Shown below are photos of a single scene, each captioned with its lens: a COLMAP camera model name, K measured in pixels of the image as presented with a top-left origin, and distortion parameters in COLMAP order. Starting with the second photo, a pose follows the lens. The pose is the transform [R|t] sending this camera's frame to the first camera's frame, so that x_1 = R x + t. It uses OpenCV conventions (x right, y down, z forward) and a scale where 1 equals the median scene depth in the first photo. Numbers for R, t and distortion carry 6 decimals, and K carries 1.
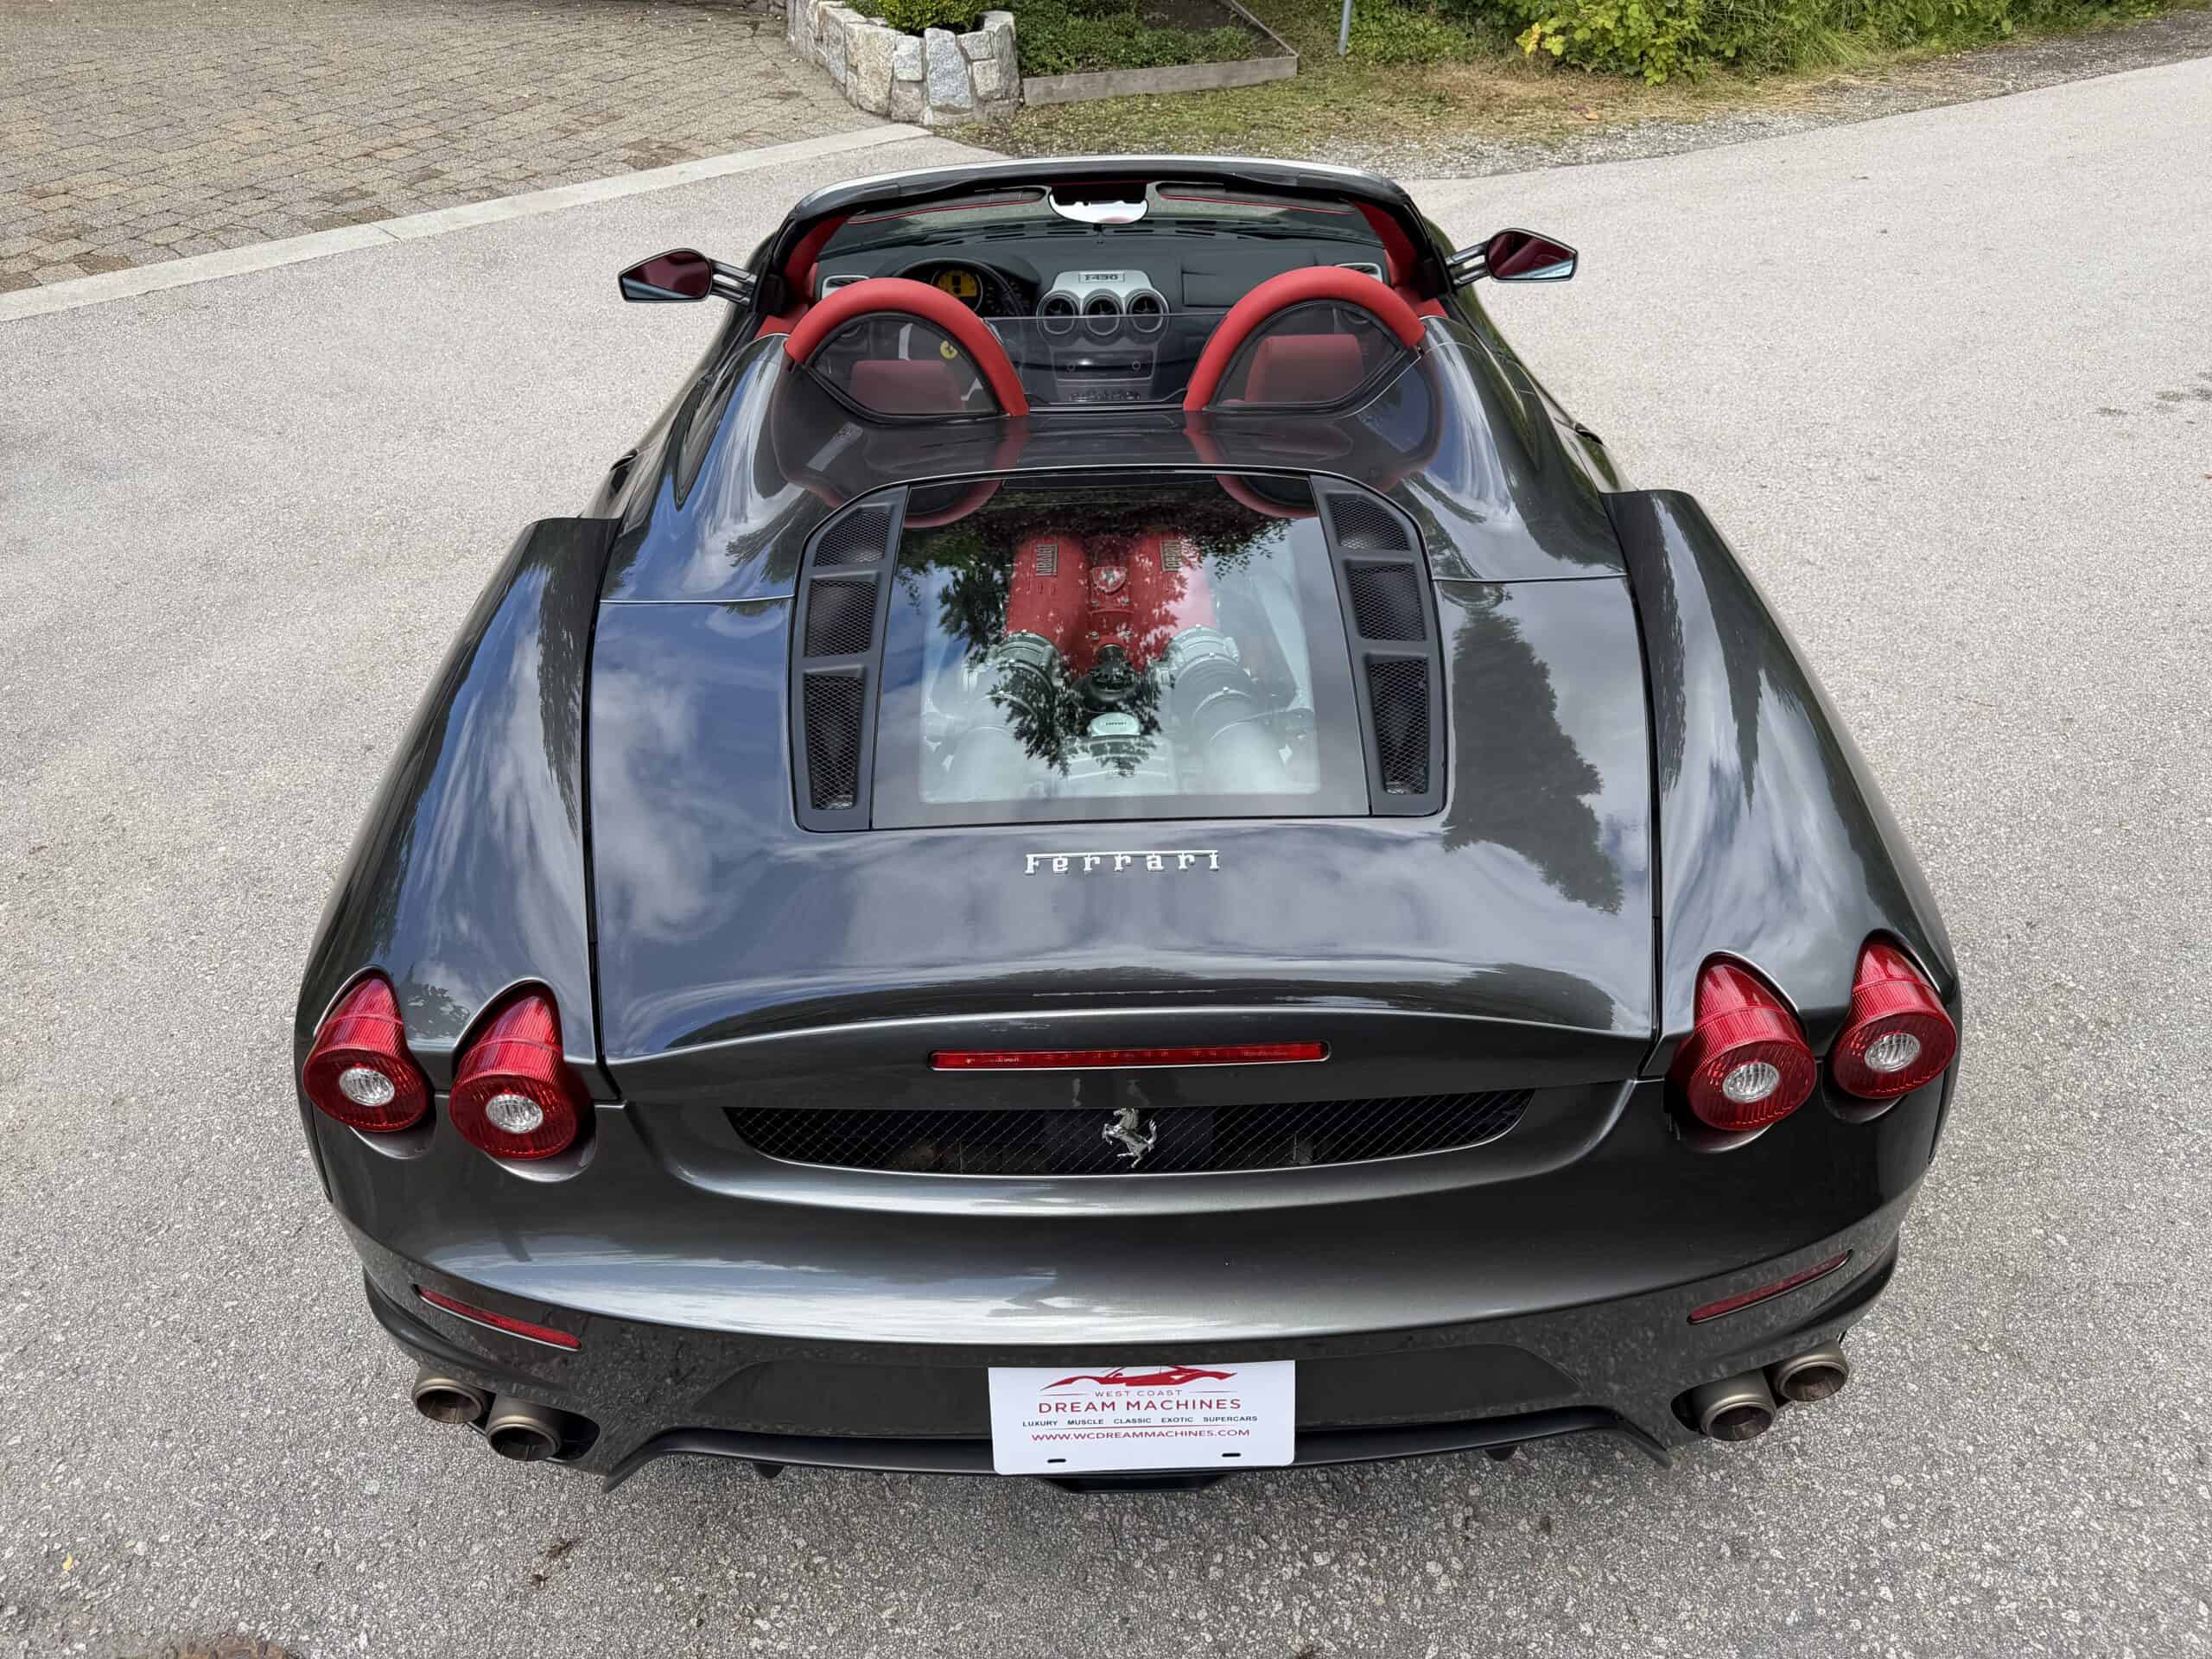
lens RADIAL K [[1554.6, 0, 1103.8], [0, 1554.6, 823.8], [0, 0, 1]] dist [0.018586, -0.027209]
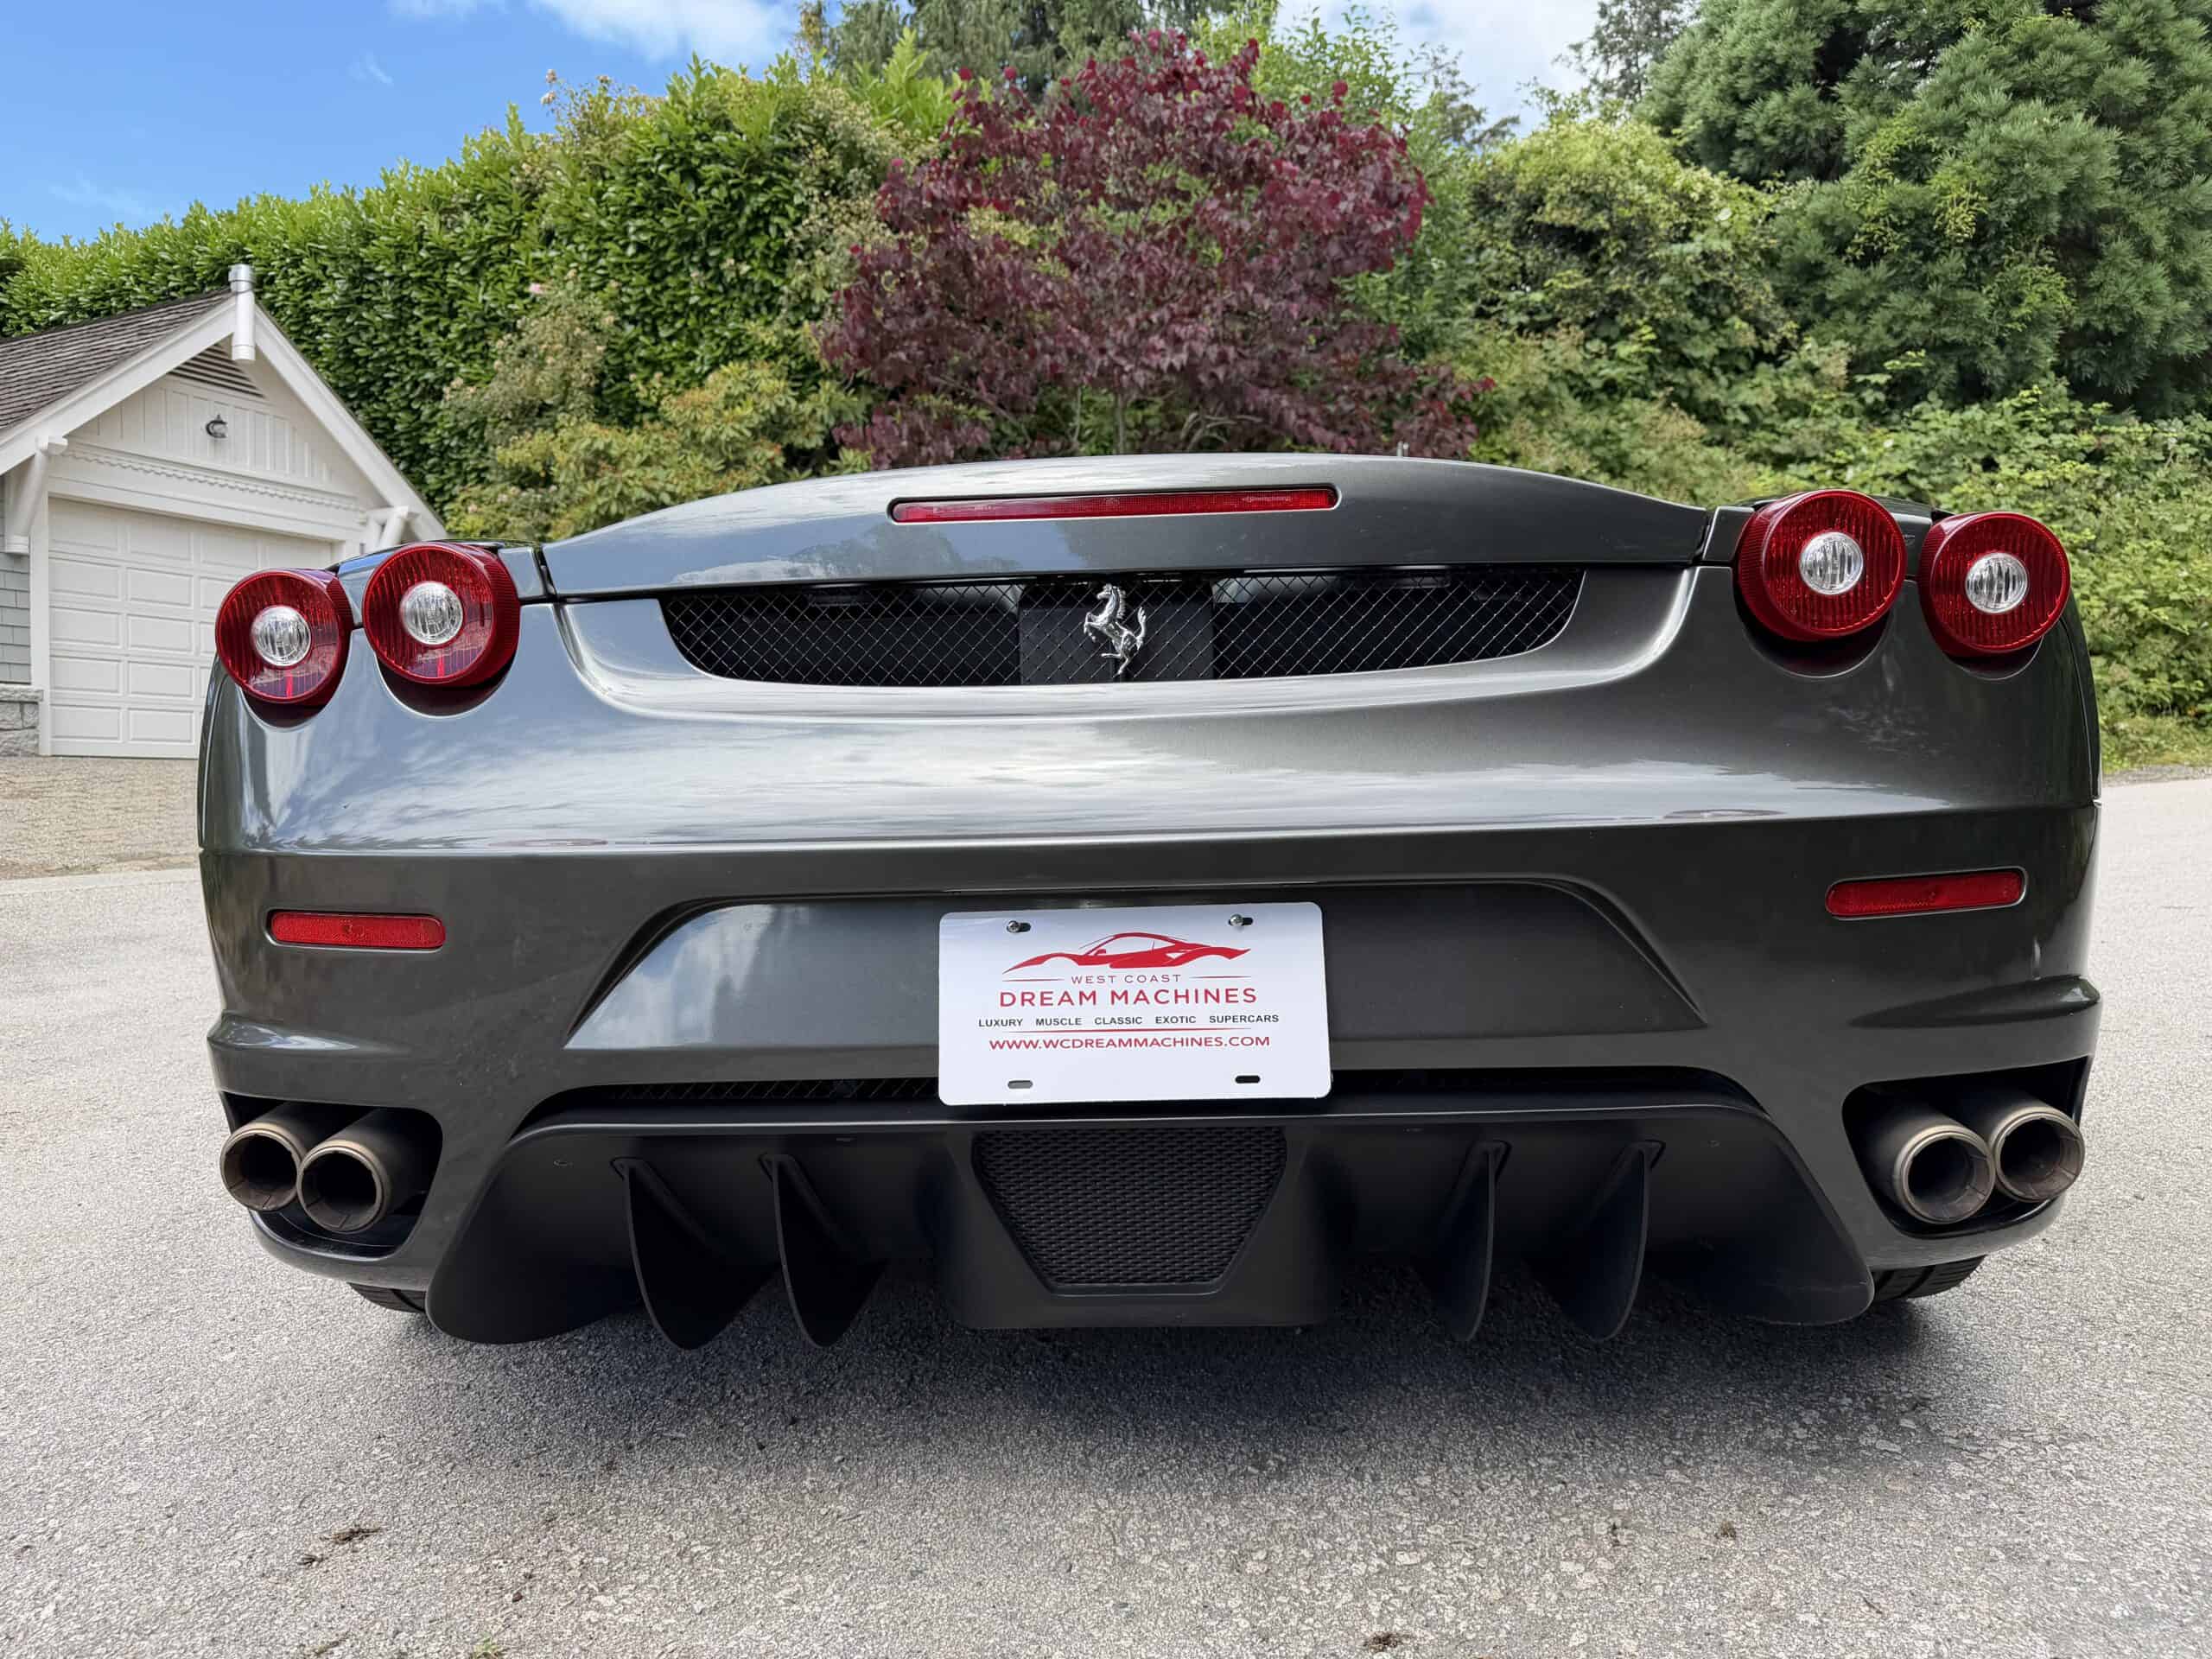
lens RADIAL K [[1554.6, 0, 1101.3], [0, 1554.6, 817.5], [0, 0, 1]] dist [0.018586, -0.027209]
pose [[0.998579, -0.002994, -0.053200, 0.041663], [-0.024827, 0.857282, -0.514249, 0.563264], [0.047147, 0.514839, 0.855989, 0.229795]]
